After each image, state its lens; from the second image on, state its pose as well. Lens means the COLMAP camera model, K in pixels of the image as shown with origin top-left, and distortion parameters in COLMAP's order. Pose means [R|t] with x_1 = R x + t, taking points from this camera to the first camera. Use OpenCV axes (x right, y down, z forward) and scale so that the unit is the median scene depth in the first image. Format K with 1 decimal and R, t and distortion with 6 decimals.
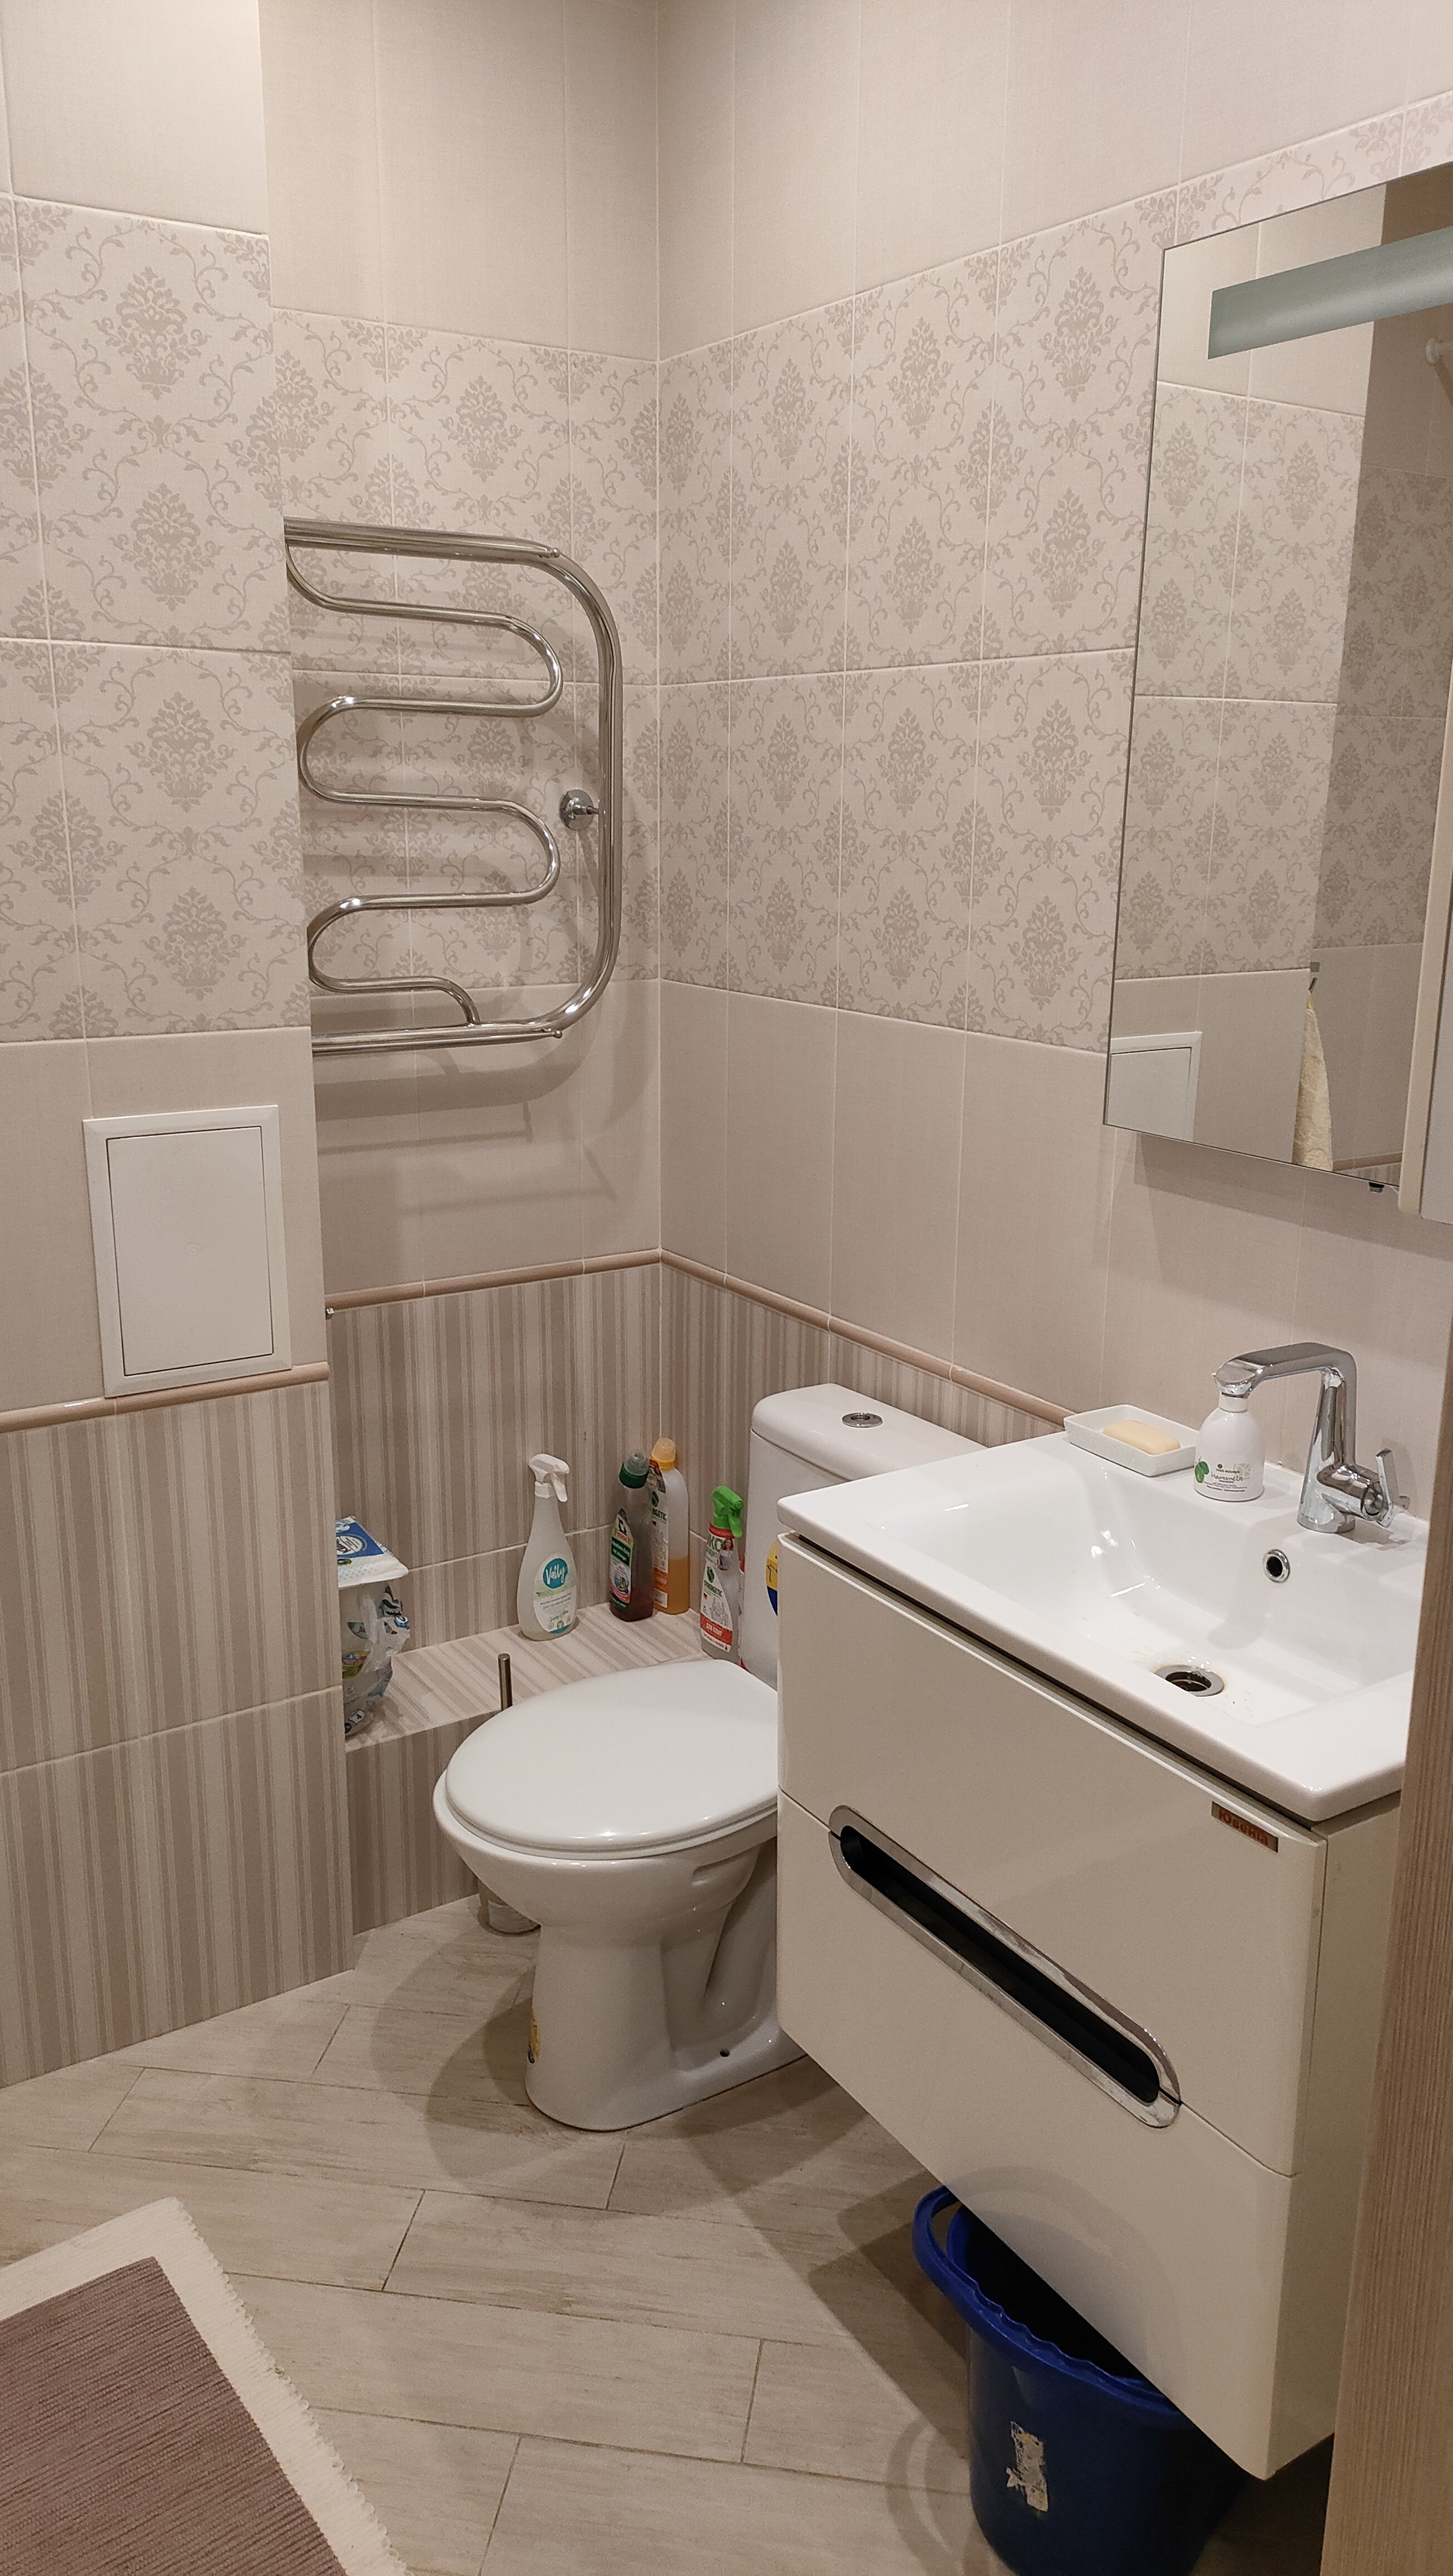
lens RADIAL K [[1880.7, 0, 726.5], [0, 1880.7, 1288.0], [0, 0, 1]] dist [-0.003053, -0.004395]
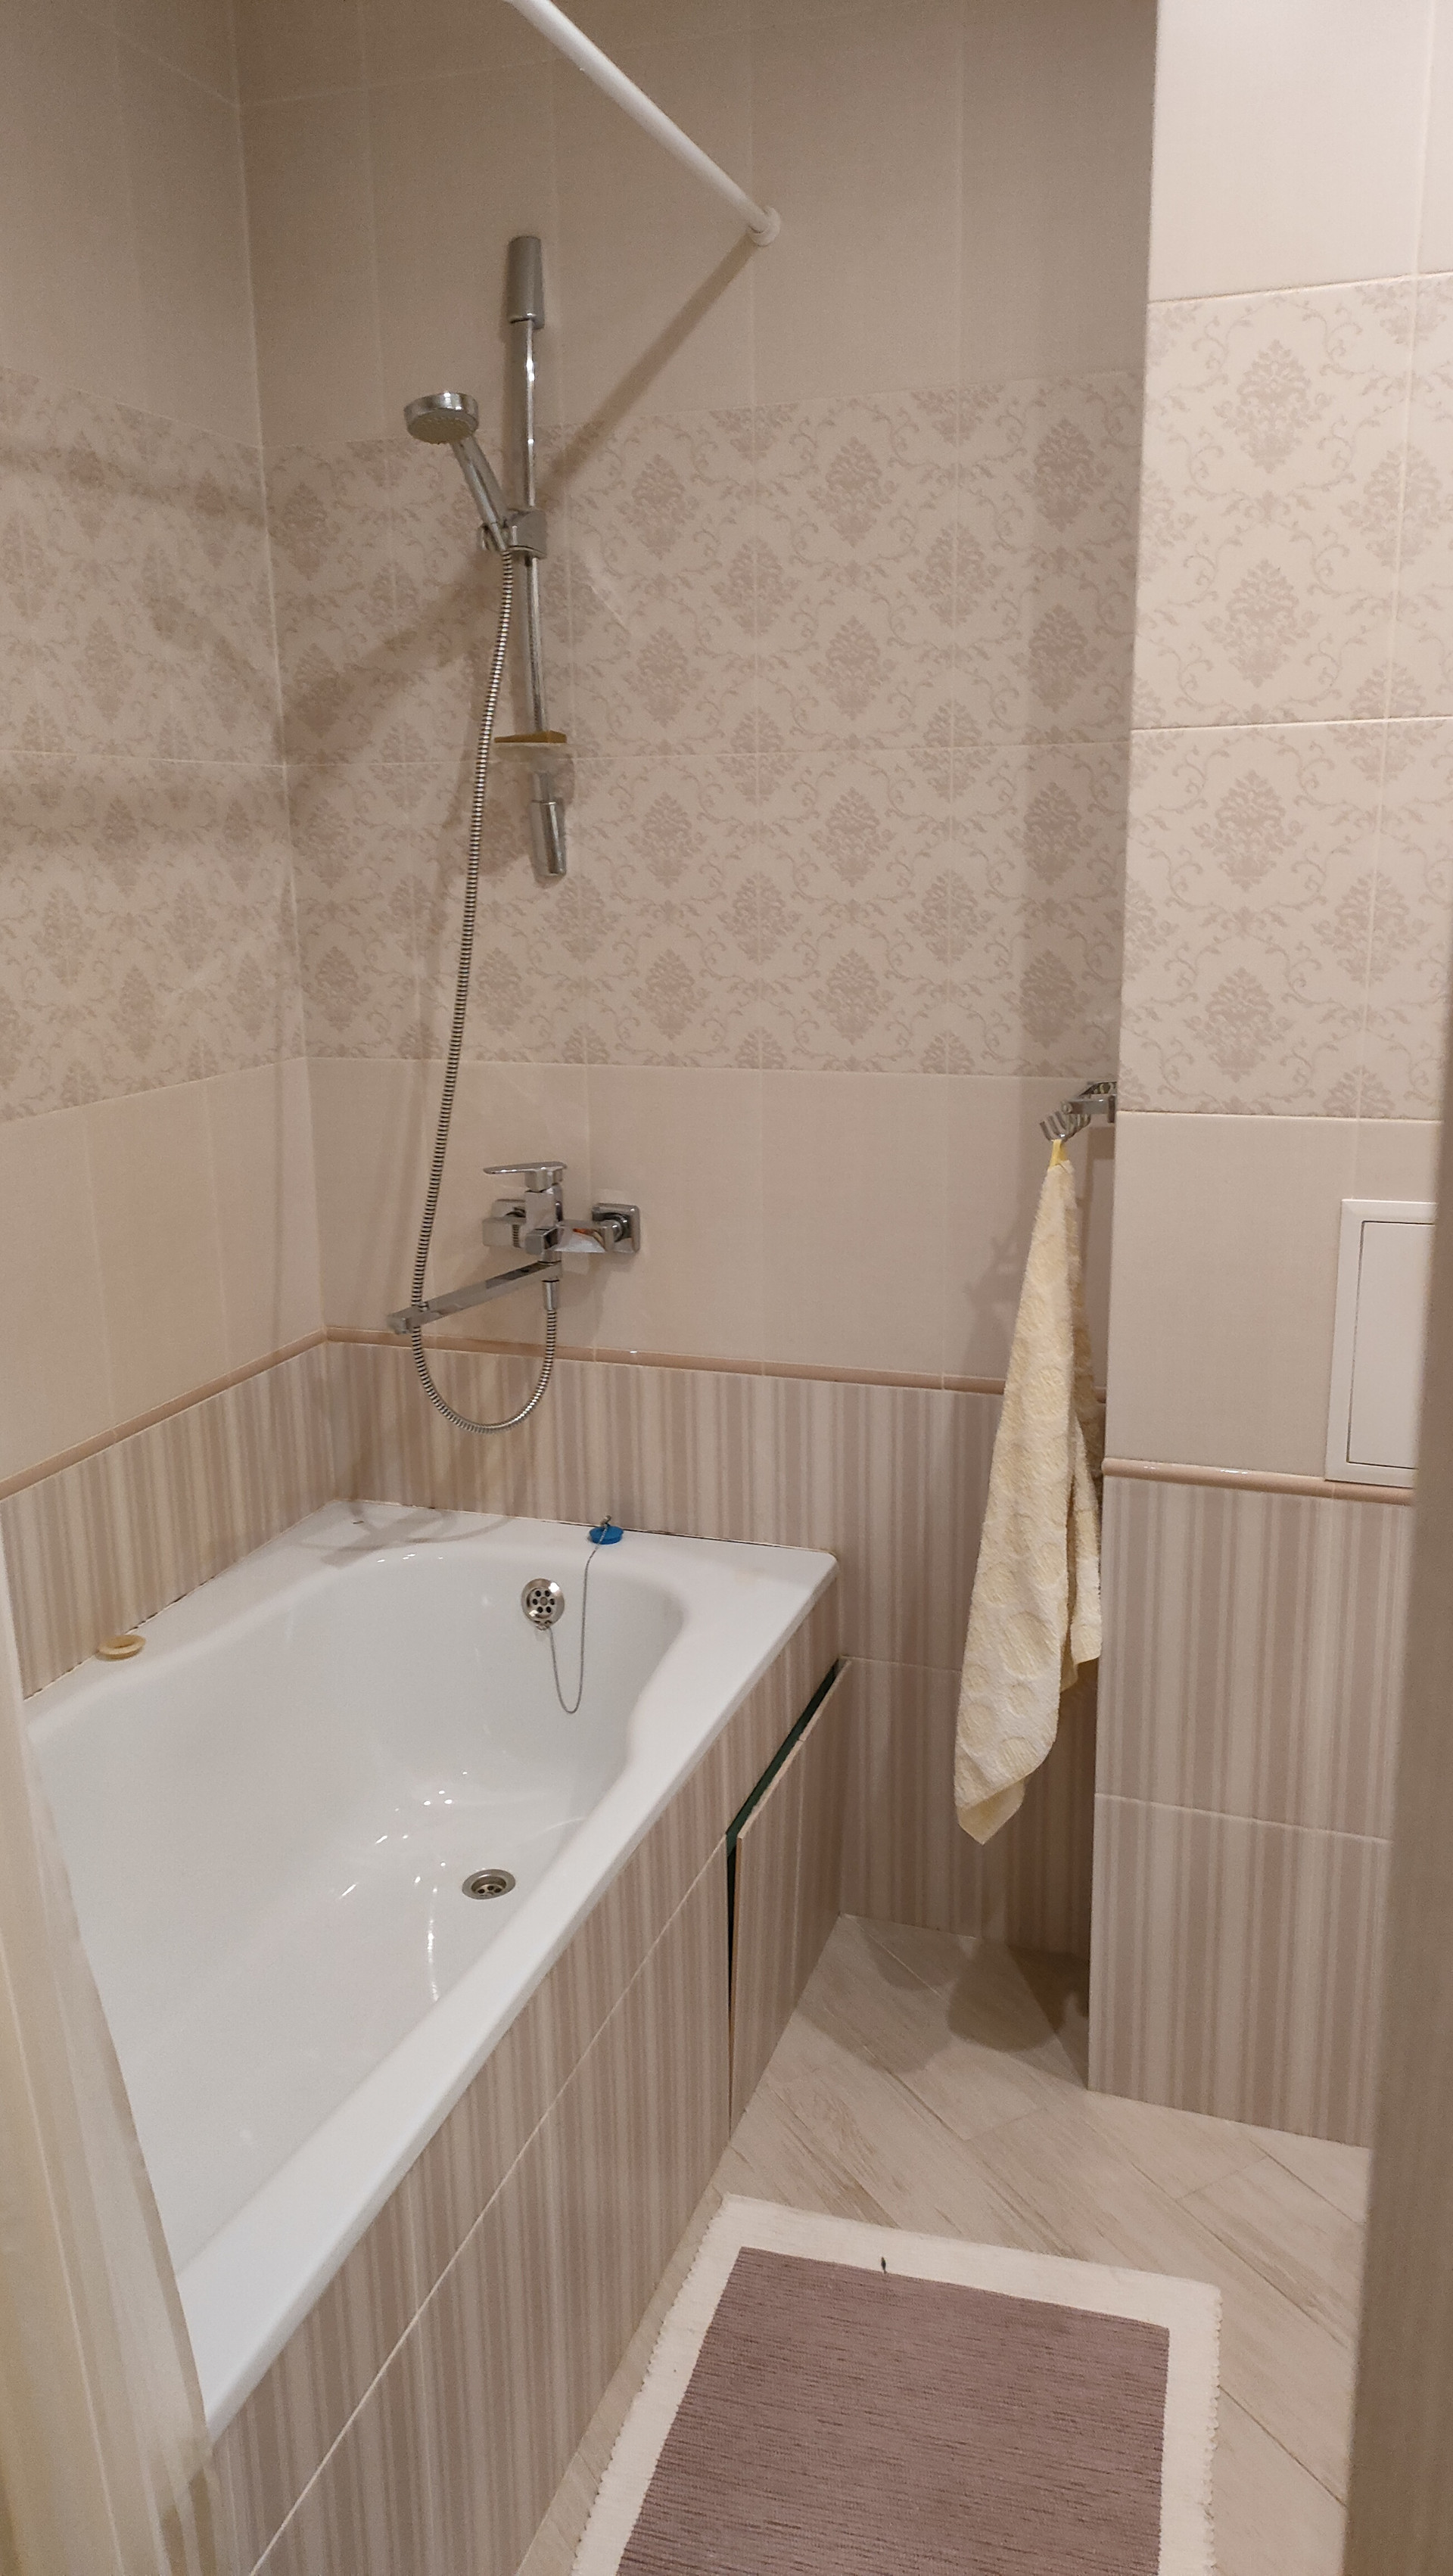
lens RADIAL K [[1830.7, 0, 724.1], [0, 1830.7, 1294.9], [0, 0, 1]] dist [0.034136, -0.049633]
pose [[0.607714, 0.155595, -0.778764, 0.232084], [-0.180386, 0.982032, 0.055441, -0.035899], [0.773398, 0.106786, 0.624862, 0.151429]]
